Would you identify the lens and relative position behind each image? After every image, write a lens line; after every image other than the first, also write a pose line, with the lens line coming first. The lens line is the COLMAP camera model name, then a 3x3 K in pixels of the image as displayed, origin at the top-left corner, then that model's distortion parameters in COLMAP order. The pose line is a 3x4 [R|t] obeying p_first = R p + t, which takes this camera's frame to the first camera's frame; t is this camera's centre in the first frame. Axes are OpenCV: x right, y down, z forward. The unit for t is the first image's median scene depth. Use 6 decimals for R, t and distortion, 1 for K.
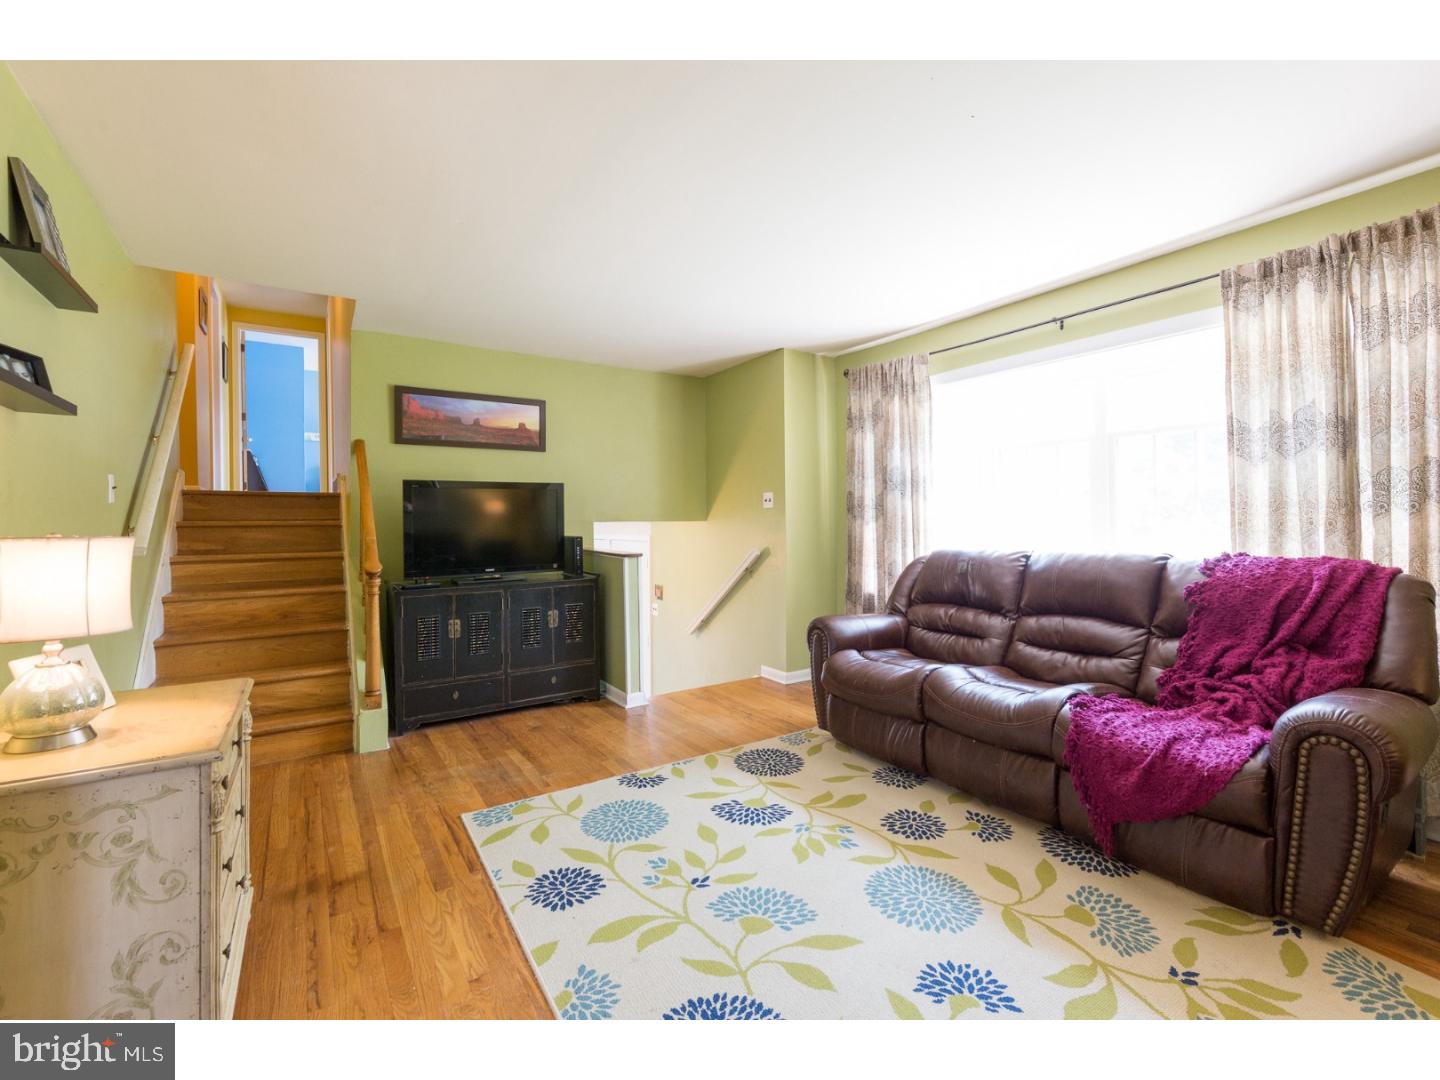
lens RADIAL K [[632.3, 0, 718.3], [0, 632.3, 517.3], [0, 0, 1]] dist [0.000677, -0.000190]
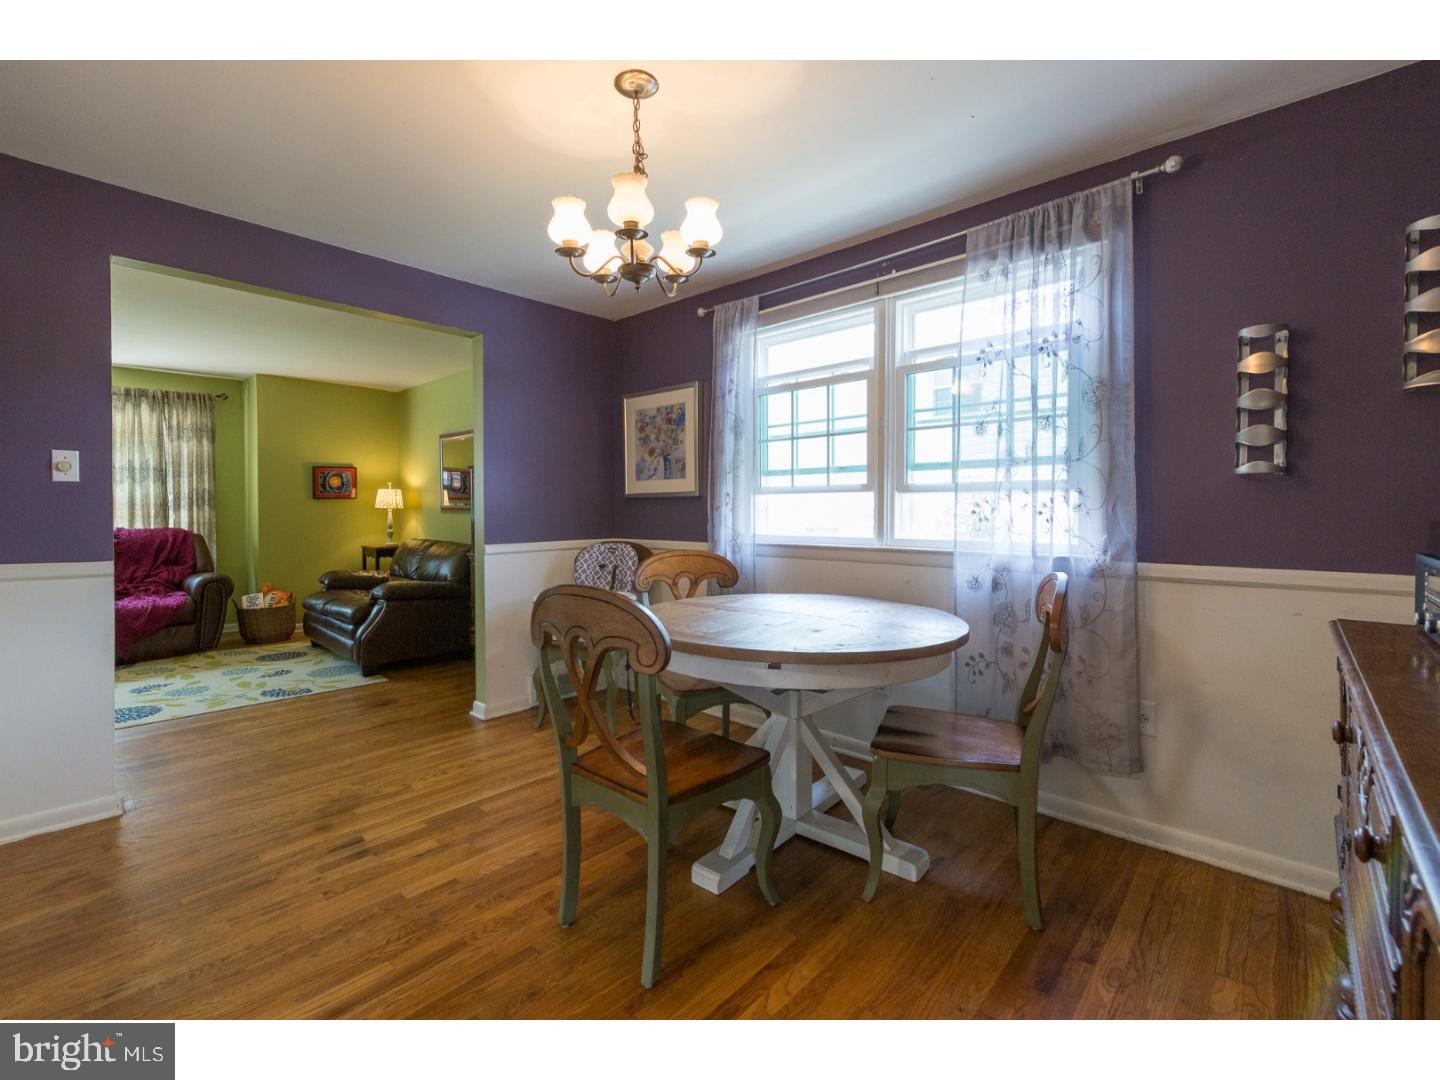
lens RADIAL K [[632.3, 0, 718.3], [0, 632.3, 517.3], [0, 0, 1]] dist [0.000677, -0.000190]
pose [[-0.247892, 0.001797, 0.968786, -1.988603], [-0.003165, 0.999991, -0.002664, 0.025091], [-0.968782, -0.003727, -0.247885, -0.457118]]
